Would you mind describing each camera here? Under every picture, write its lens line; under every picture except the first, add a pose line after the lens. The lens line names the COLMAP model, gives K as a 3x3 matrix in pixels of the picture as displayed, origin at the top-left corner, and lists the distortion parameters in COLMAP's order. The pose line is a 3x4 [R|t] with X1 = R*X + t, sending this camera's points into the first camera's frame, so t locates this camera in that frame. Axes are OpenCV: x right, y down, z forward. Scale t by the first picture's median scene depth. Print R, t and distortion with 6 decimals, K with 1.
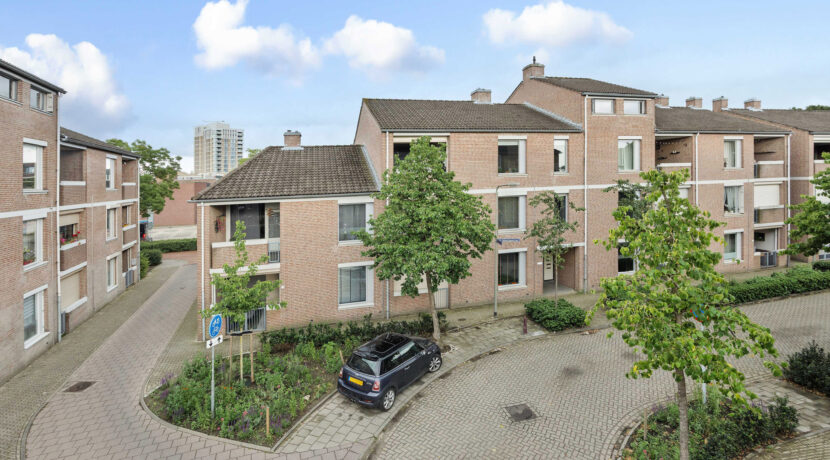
lens RADIAL K [[434.1, 0, 417.2], [0, 434.1, 172.8], [0, 0, 1]] dist [-0.001292, 0.000014]
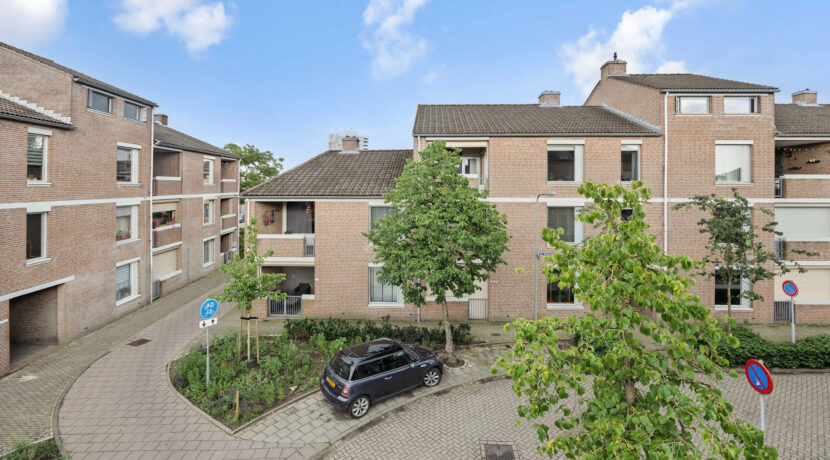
lens RADIAL K [[401.7, 0, 413.8], [0, 401.7, 172.1], [0, 0, 1]] dist [-0.003547, -0.000275]
pose [[0.943460, 0.023452, -0.330654, 0.230382], [-0.027020, 0.999616, -0.006197, -0.005270], [0.330382, 0.014781, 0.943732, 0.118739]]
